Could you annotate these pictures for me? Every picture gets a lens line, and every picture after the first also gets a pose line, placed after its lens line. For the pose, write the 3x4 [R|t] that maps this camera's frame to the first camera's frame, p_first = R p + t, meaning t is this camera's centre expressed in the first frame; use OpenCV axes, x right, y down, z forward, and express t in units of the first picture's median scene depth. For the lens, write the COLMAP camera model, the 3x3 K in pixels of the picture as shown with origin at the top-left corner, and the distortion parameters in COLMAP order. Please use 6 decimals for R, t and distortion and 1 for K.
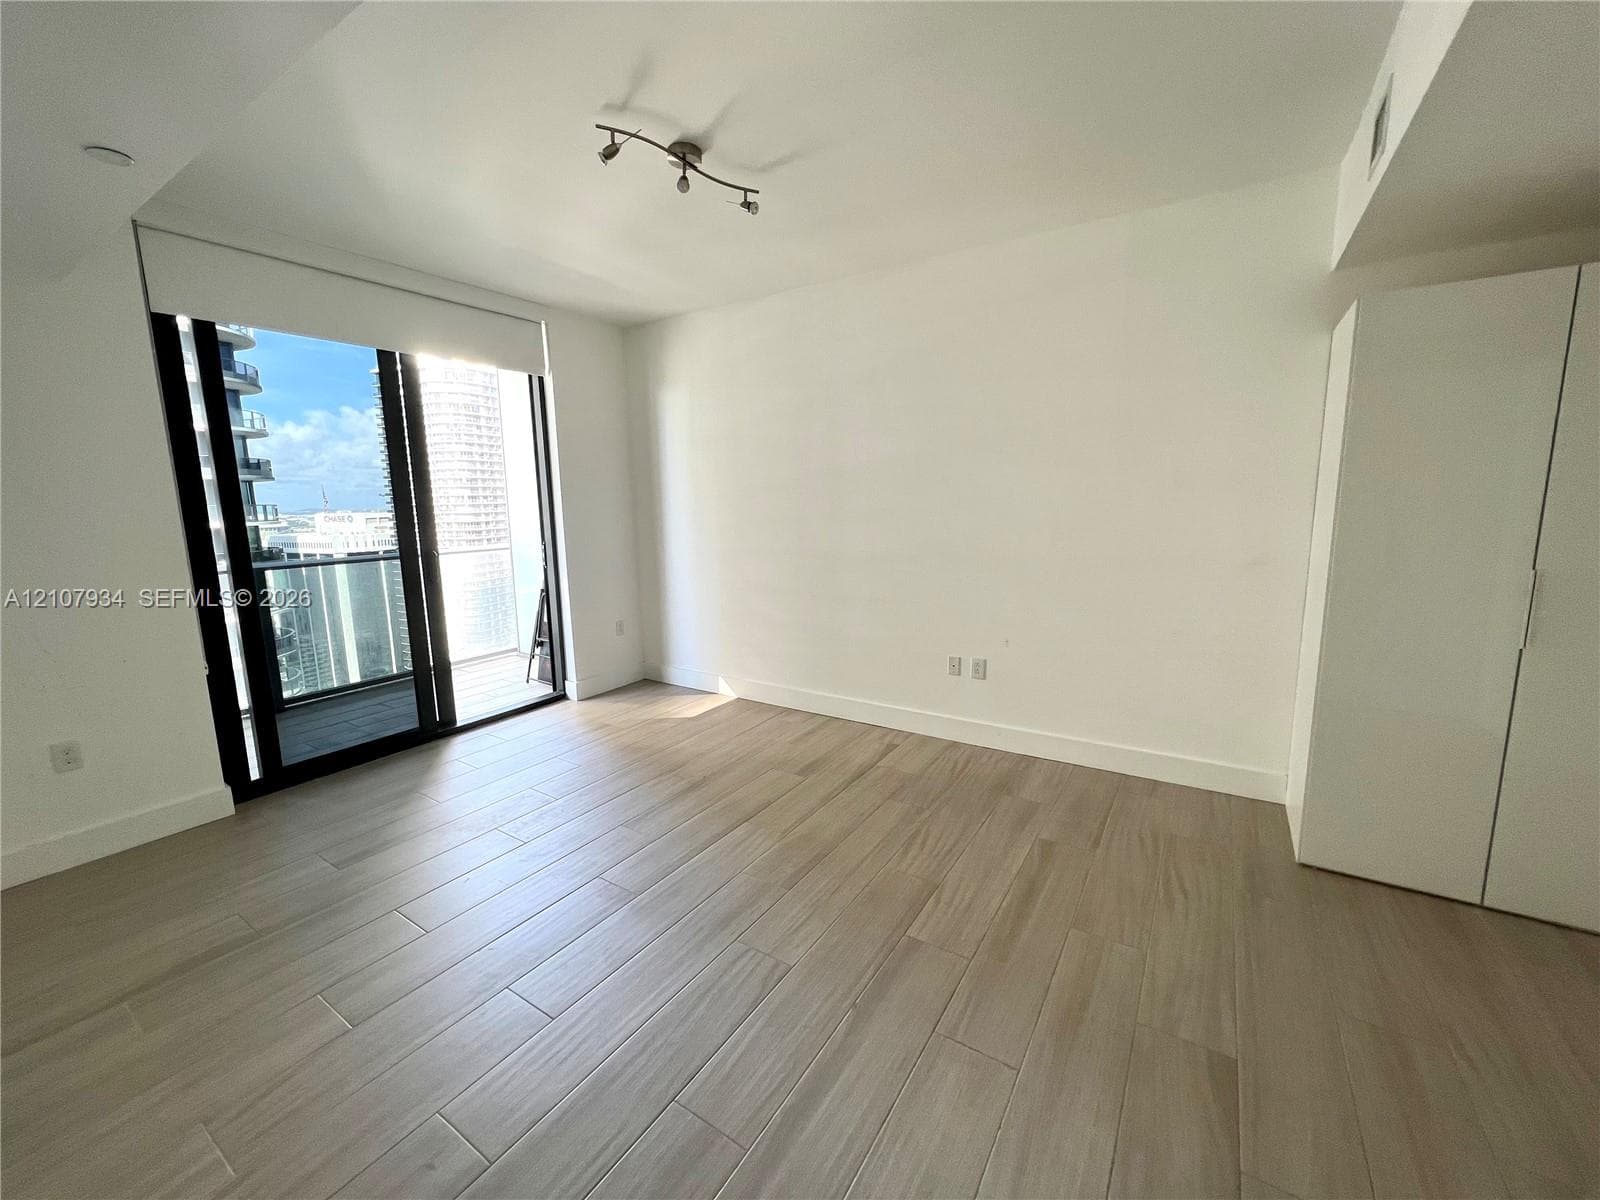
lens RADIAL K [[643.7, 0, 795.9], [0, 643.7, 599.3], [0, 0, 1]] dist [-0.001201, 0.000091]
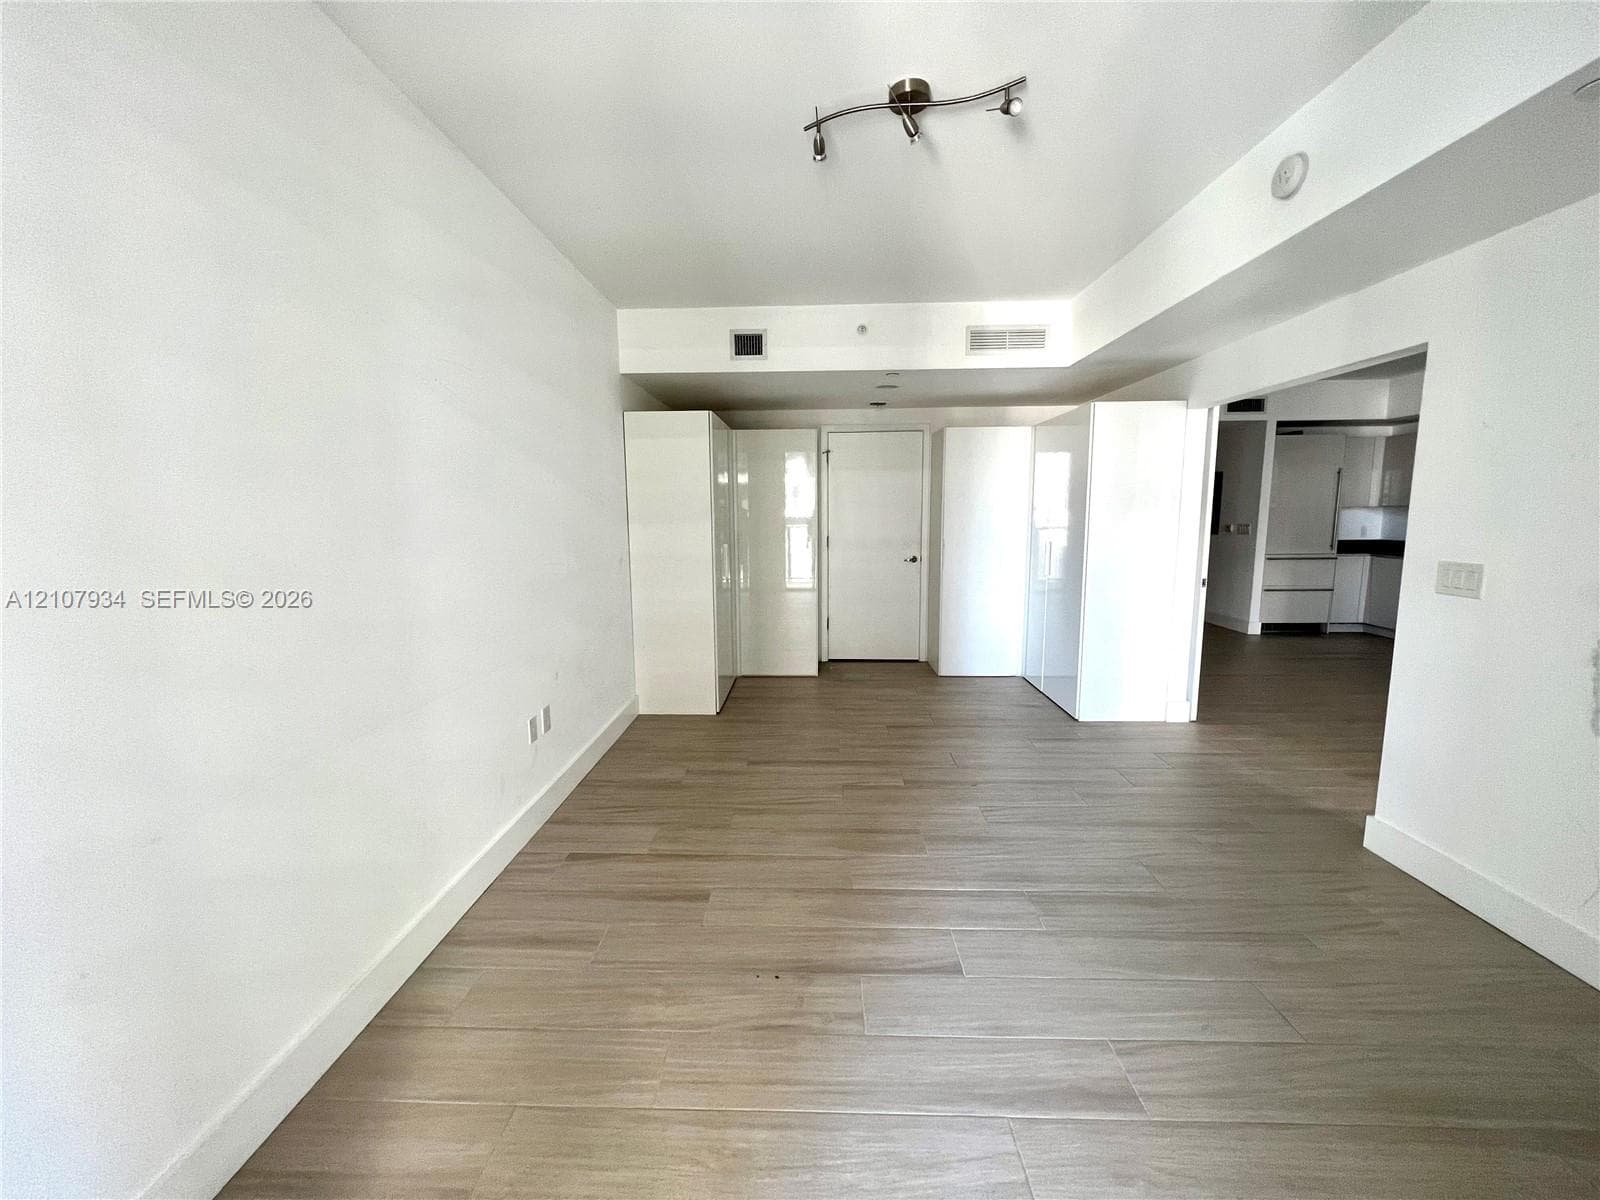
lens RADIAL K [[643.7, 0, 799.1], [0, 643.7, 599.8], [0, 0, 1]] dist [-0.001201, 0.000091]
pose [[-0.520693, -0.098411, 0.848053, -0.689441], [0.154473, 0.966079, 0.206952, -0.195016], [-0.839653, 0.238759, -0.487829, 1.322805]]
